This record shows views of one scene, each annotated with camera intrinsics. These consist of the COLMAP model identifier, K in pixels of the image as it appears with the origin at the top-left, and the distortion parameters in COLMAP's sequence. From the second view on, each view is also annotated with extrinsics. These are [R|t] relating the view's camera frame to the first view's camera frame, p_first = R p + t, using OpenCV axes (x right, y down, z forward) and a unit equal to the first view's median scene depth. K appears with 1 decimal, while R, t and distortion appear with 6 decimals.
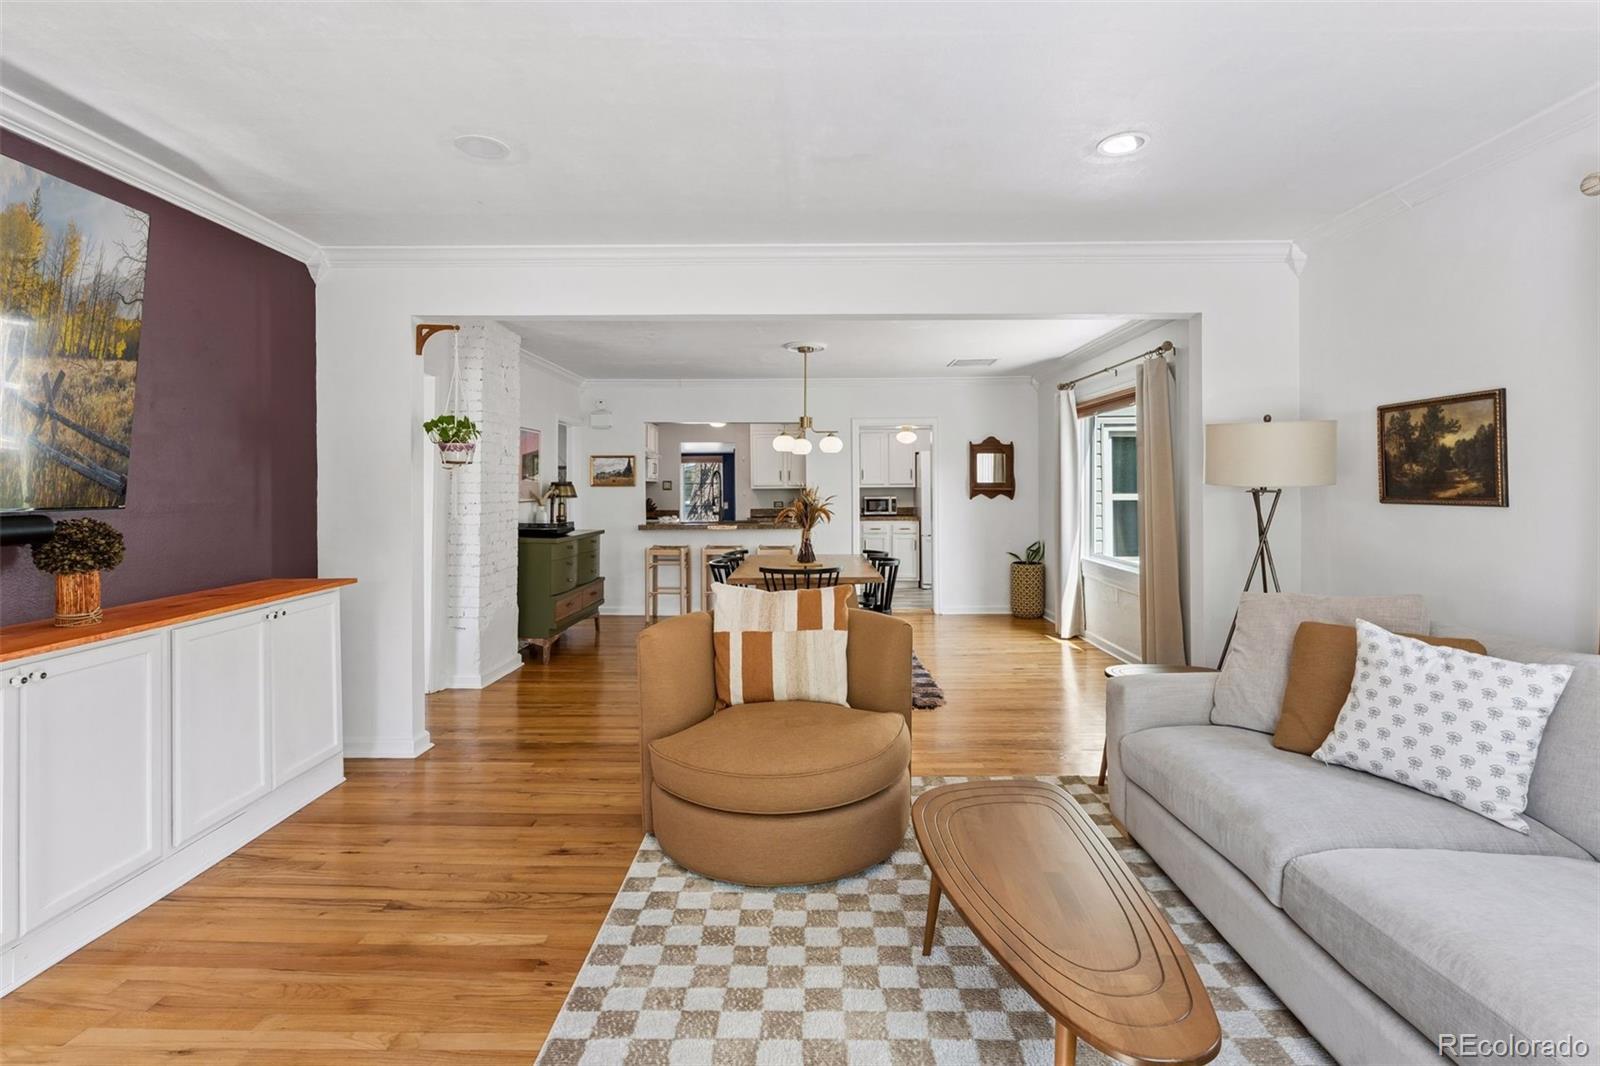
lens RADIAL K [[726.9, 0, 799.7], [0, 726.9, 480.8], [0, 0, 1]] dist [0.000538, 0.000222]
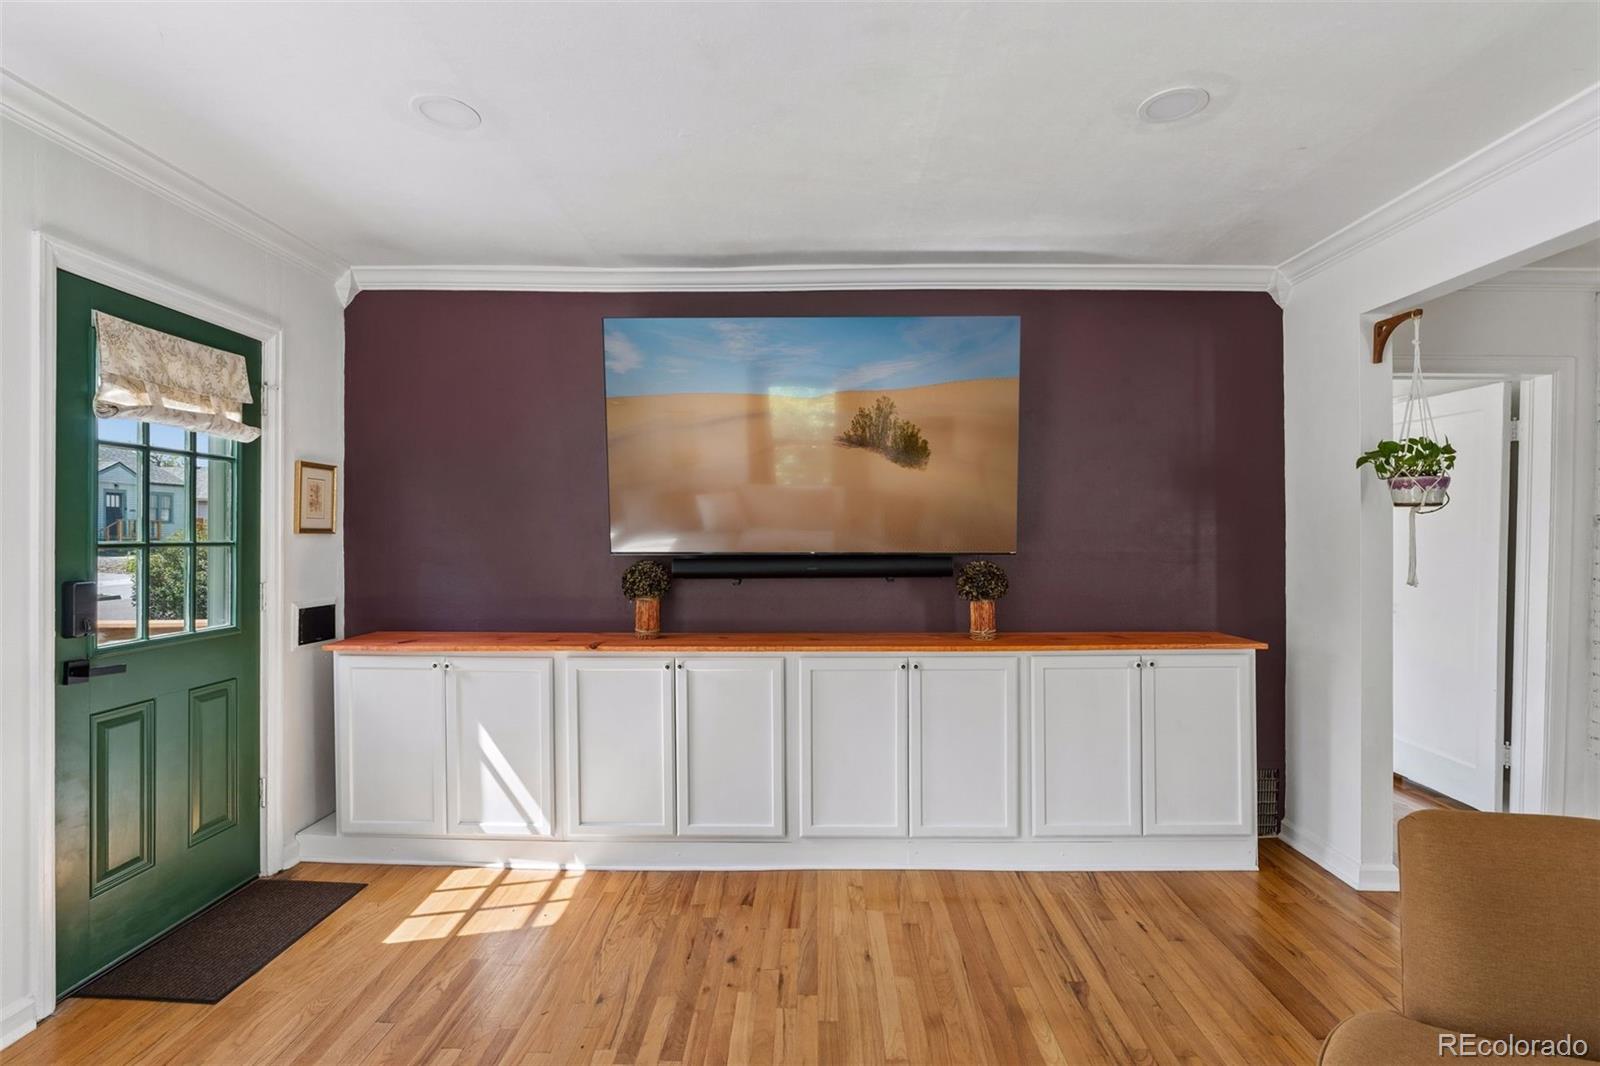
lens RADIAL K [[760.6, 0, 800.0], [0, 760.6, 533.0], [0, 0, 1]] dist [-0.020210, -0.000269]
pose [[0.004532, 0.003450, -0.999984, 0.325698], [0.008630, 0.999957, 0.003489, -0.005858], [0.999952, -0.008646, 0.004502, 0.512399]]
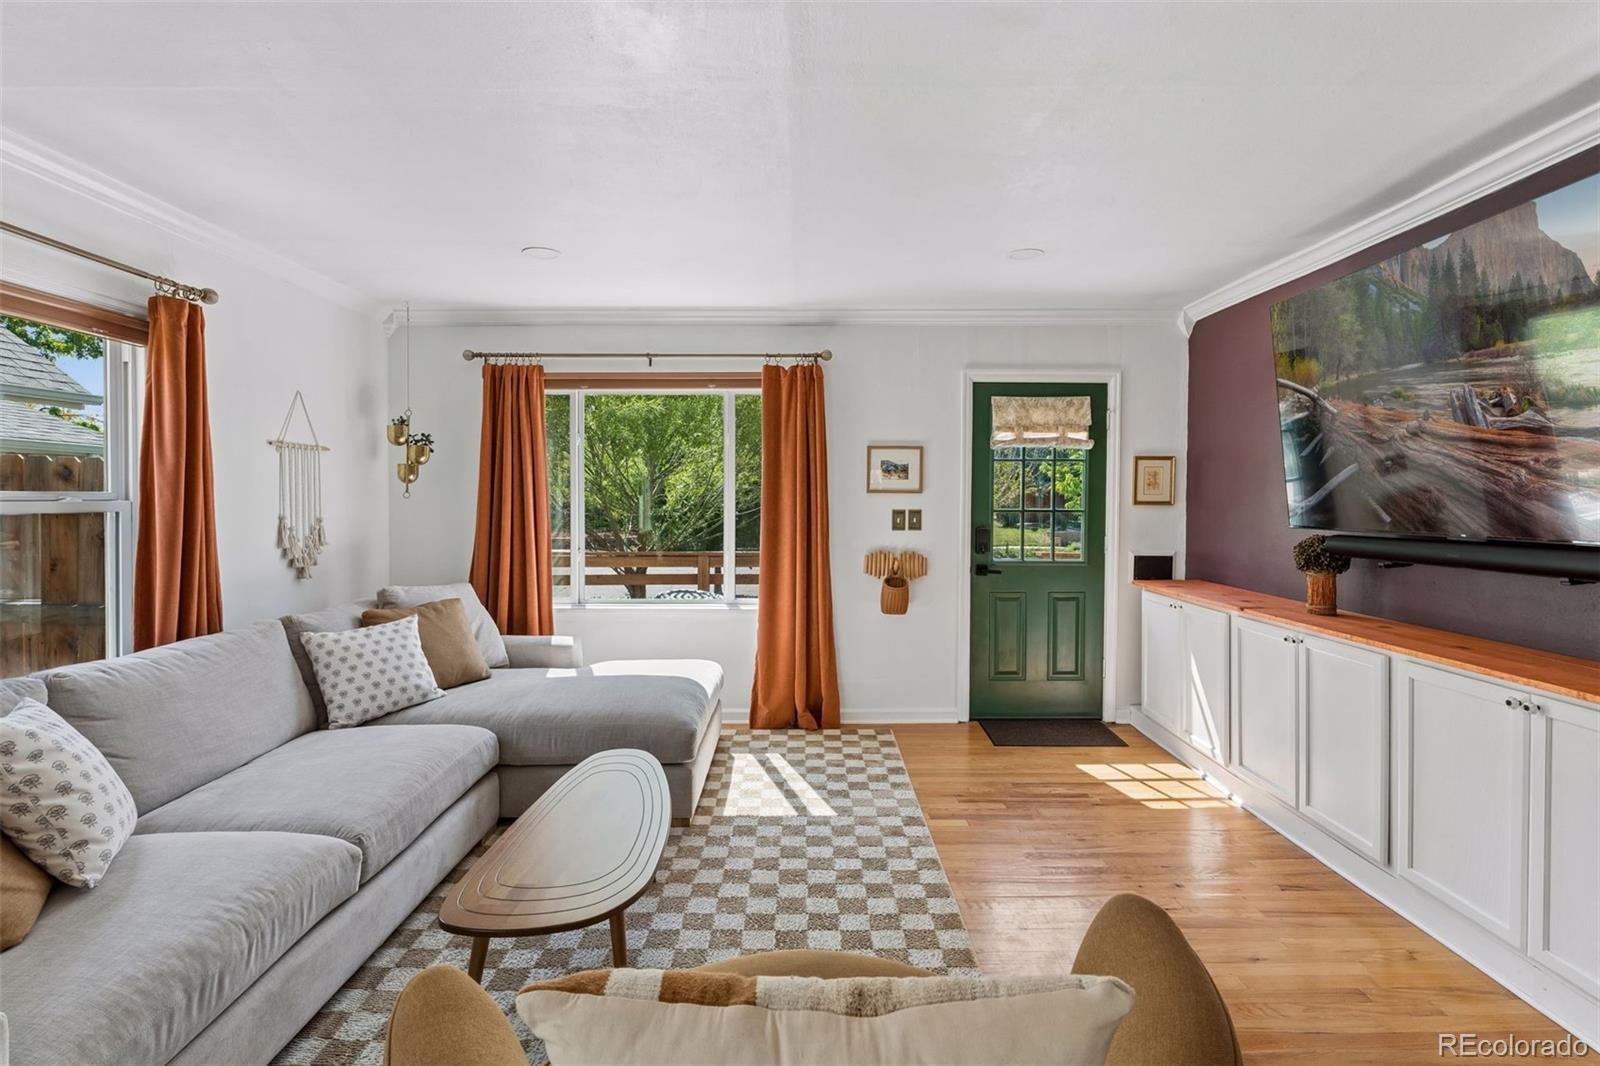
lens RADIAL K [[733.5, 0, 804.2], [0, 733.5, 513.7], [0, 0, 1]] dist [0.001368, 0.000341]
pose [[-0.999883, 0.003063, -0.014996, -0.049315], [0.002855, 0.999900, 0.013853, -0.012935], [0.015037, 0.013808, -0.999792, 1.410149]]
